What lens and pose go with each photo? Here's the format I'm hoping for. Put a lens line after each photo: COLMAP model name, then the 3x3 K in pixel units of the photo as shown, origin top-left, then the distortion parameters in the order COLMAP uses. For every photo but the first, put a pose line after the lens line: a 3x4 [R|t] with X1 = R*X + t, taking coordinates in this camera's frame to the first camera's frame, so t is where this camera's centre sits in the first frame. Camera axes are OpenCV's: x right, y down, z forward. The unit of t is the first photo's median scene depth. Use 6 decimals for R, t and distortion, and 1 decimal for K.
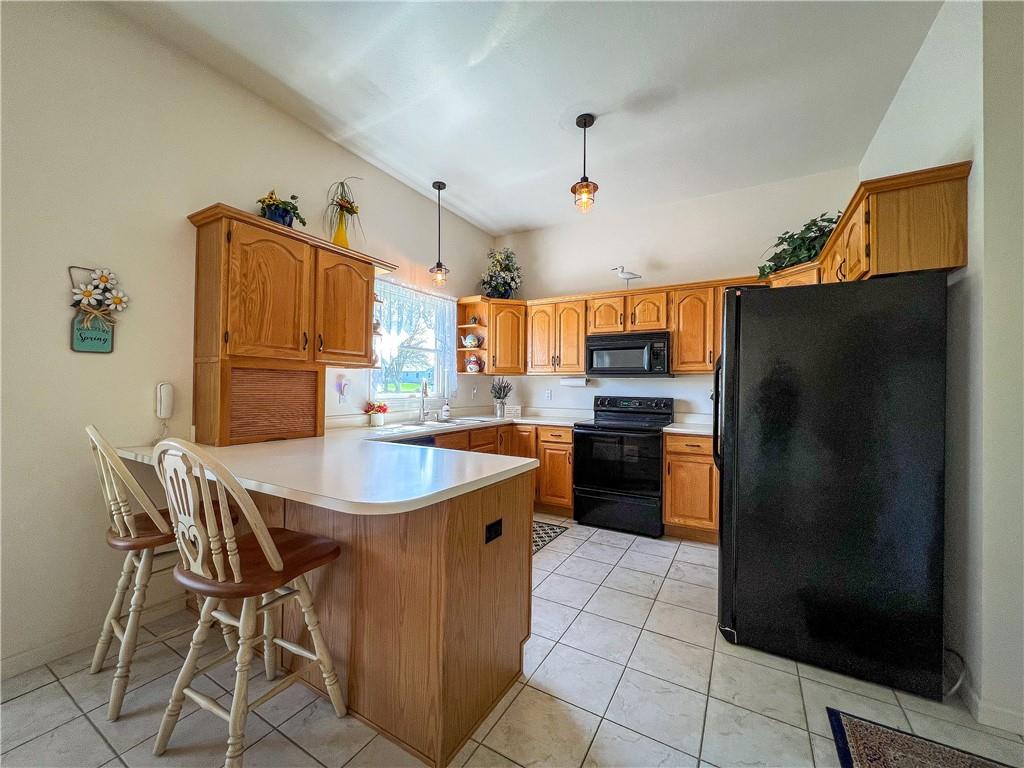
lens RADIAL K [[408.8, 0, 510.7], [0, 408.8, 382.3], [0, 0, 1]] dist [-0.001829, 0.000125]
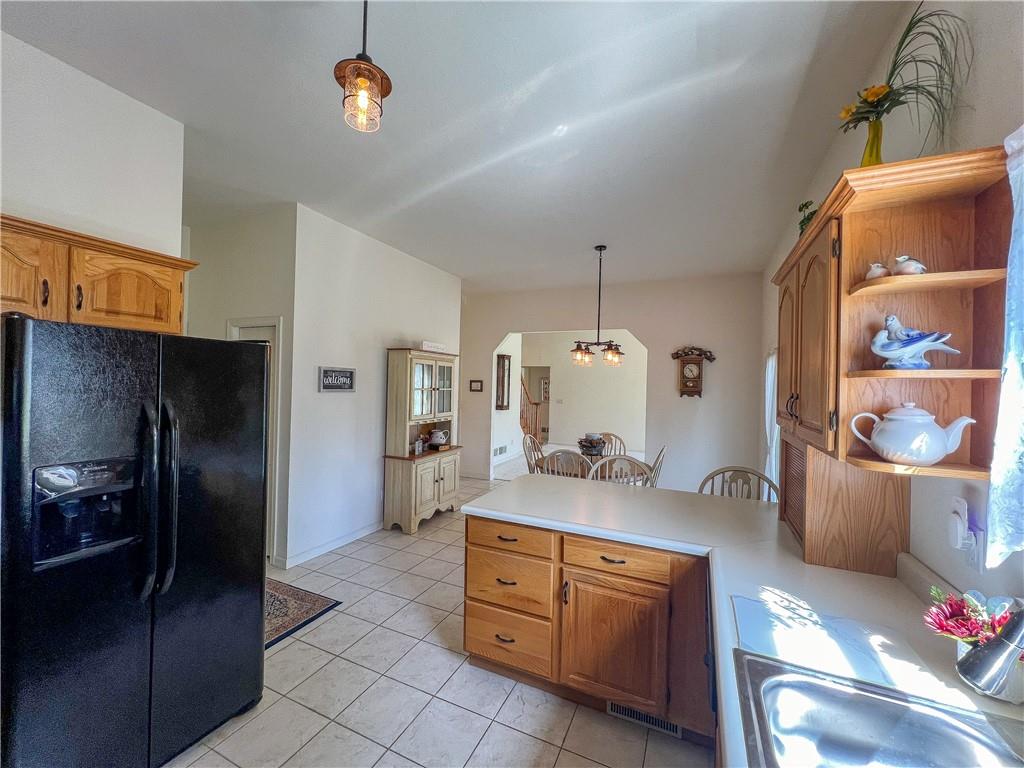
lens RADIAL K [[408.8, 0, 510.7], [0, 408.8, 382.3], [0, 0, 1]] dist [-0.001829, 0.000125]
pose [[-0.994208, -0.034639, -0.101742, 0.028109], [-0.033179, 0.999321, -0.016005, -0.070906], [0.102227, -0.012536, -0.994682, 1.039017]]
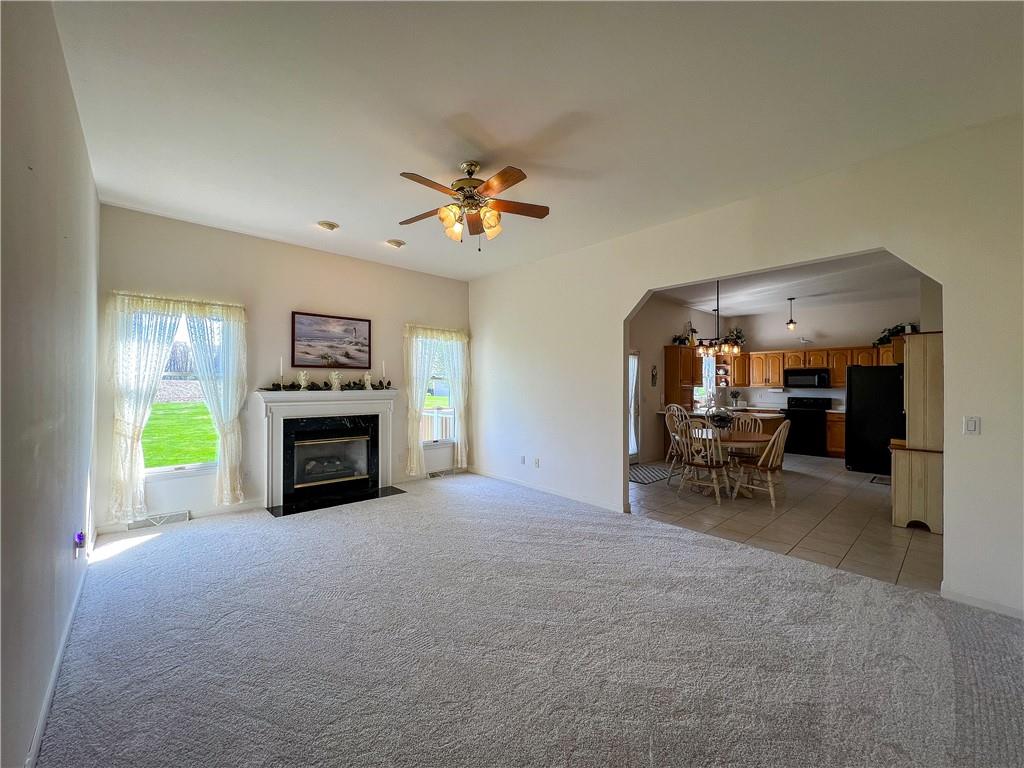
lens RADIAL K [[408.8, 0, 510.7], [0, 408.8, 382.3], [0, 0, 1]] dist [-0.001829, 0.000125]
pose [[0.953694, -0.011060, -0.300574, -0.561839], [0.012048, 0.999926, 0.001434, -0.066845], [0.300536, -0.004989, 0.953757, -1.548224]]
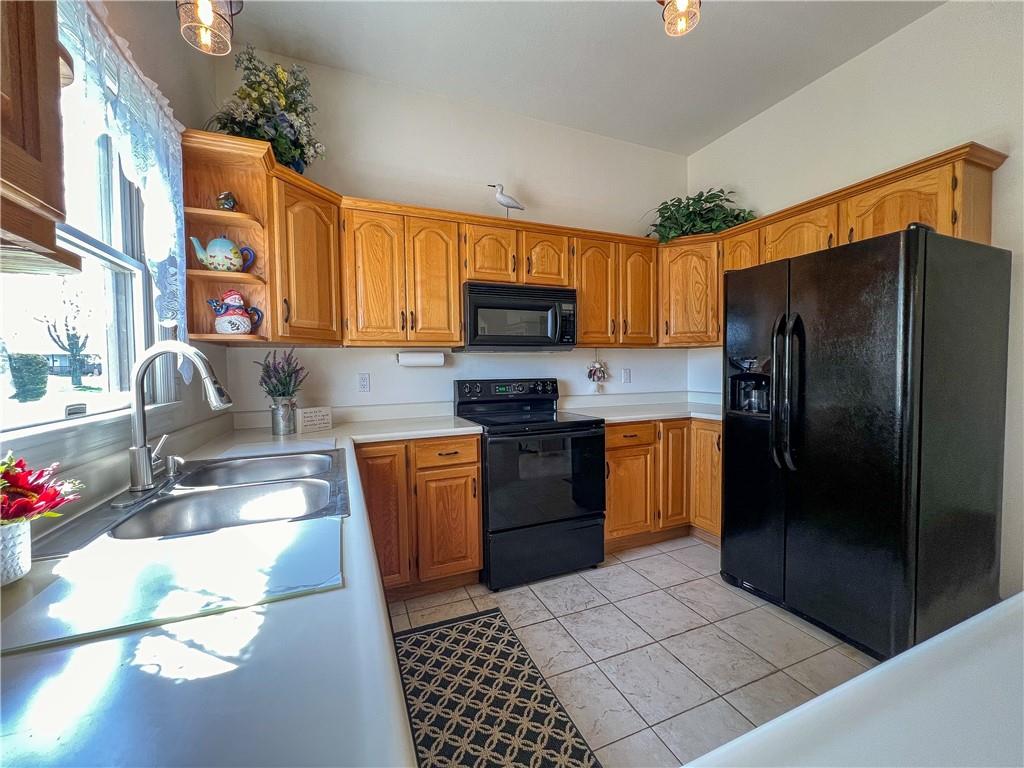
lens RADIAL K [[408.8, 0, 510.7], [0, 408.8, 382.3], [0, 0, 1]] dist [-0.001829, 0.000125]
pose [[0.602401, -0.048840, 0.796698, -0.270123], [0.012728, 0.998587, 0.051593, 0.004980], [-0.798092, -0.020940, 0.602172, 0.583914]]
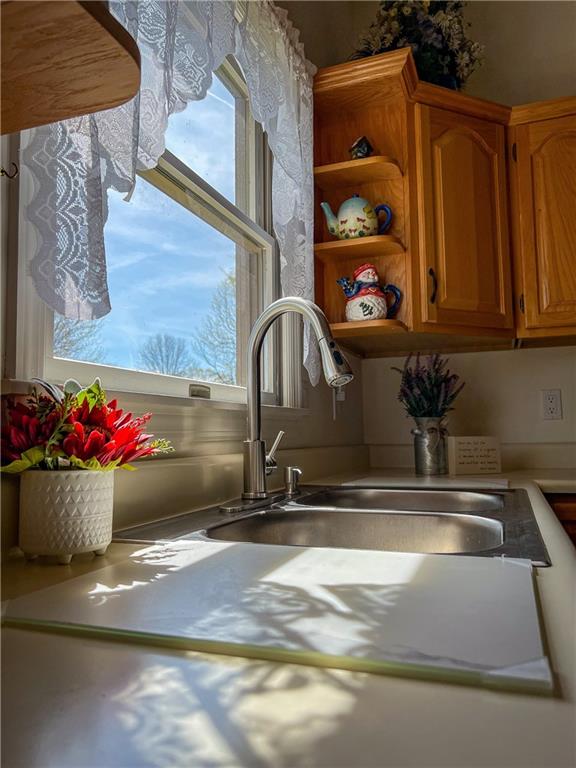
lens RADIAL K [[579.9, 0, 283.4], [0, 579.9, 383.3], [0, 0, 1]] dist [0.028924, -0.007303]
pose [[0.986708, -0.011087, 0.162122, -0.236565], [0.023955, 0.996694, -0.077636, 0.053087], [-0.160725, 0.080488, 0.983712, 0.652581]]
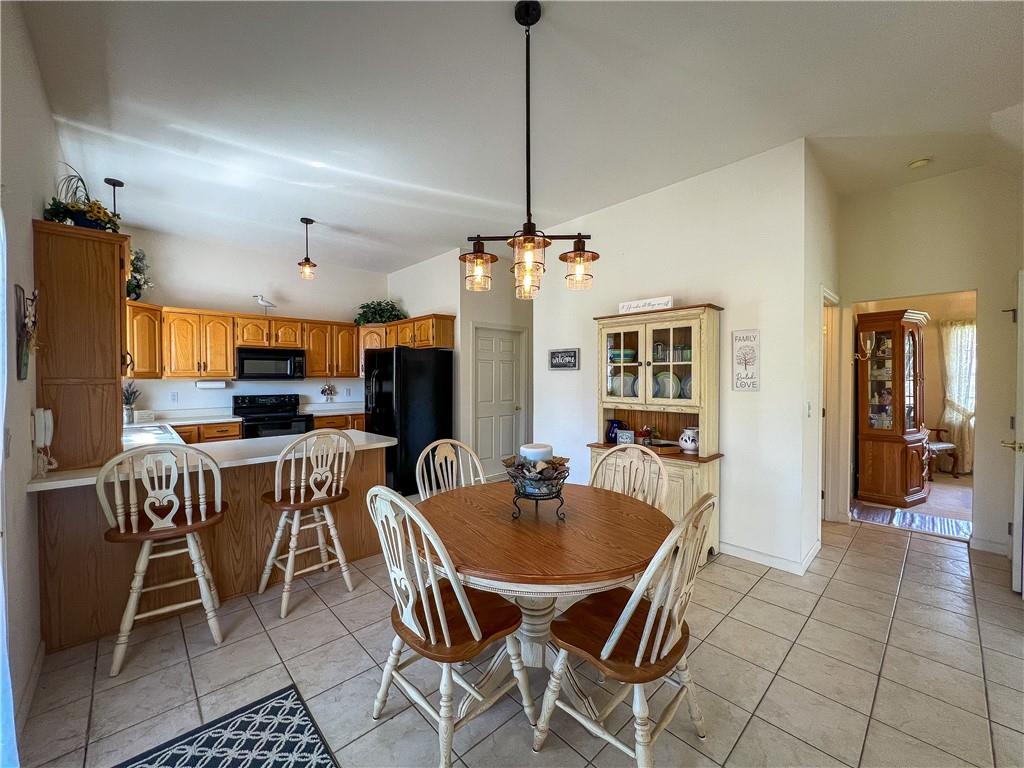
lens RADIAL K [[408.8, 0, 510.7], [0, 408.8, 382.3], [0, 0, 1]] dist [-0.001829, 0.000125]
pose [[0.282521, -0.025901, 0.958911, -0.768507], [-0.004367, 0.999590, 0.028286, -0.047359], [-0.959251, -0.012179, 0.282293, -0.135622]]
